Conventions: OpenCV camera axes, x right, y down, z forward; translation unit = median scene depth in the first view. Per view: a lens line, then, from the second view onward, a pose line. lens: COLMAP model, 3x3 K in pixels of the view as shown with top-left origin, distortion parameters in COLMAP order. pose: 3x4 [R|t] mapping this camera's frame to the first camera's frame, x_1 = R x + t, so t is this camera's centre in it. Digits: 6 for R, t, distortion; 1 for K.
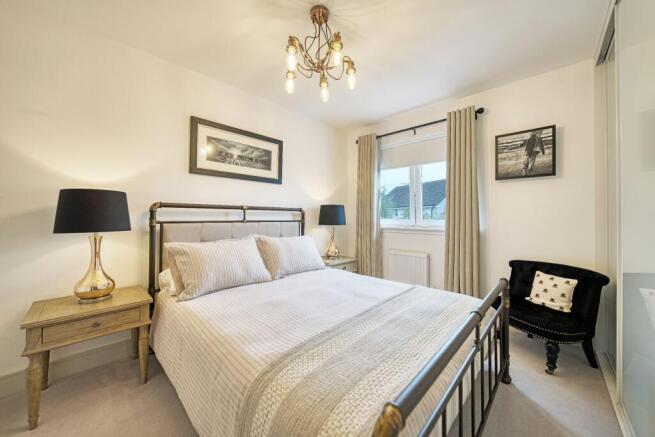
lens RADIAL K [[238.2, 0, 326.1], [0, 238.2, 215.8], [0, 0, 1]] dist [0.000832, 0.000154]
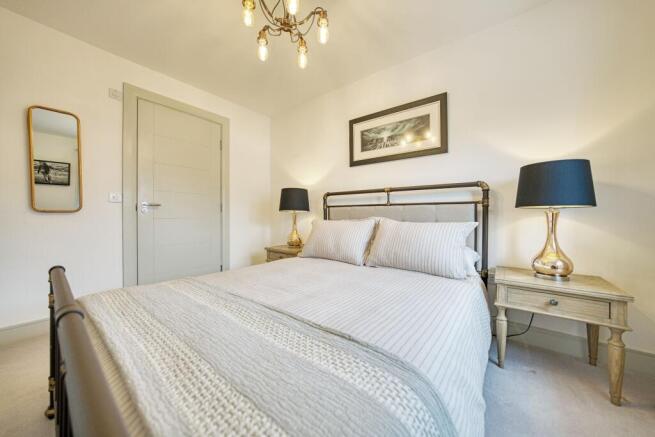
lens RADIAL K [[228.6, 0, 326.1], [0, 228.6, 214.7], [0, 0, 1]] dist [-0.000619, -0.000022]
pose [[0.130007, -0.004769, -0.991502, 0.535062], [0.006837, 0.999969, -0.003913, 0.067622], [0.991490, -0.006270, 0.130035, 0.645985]]
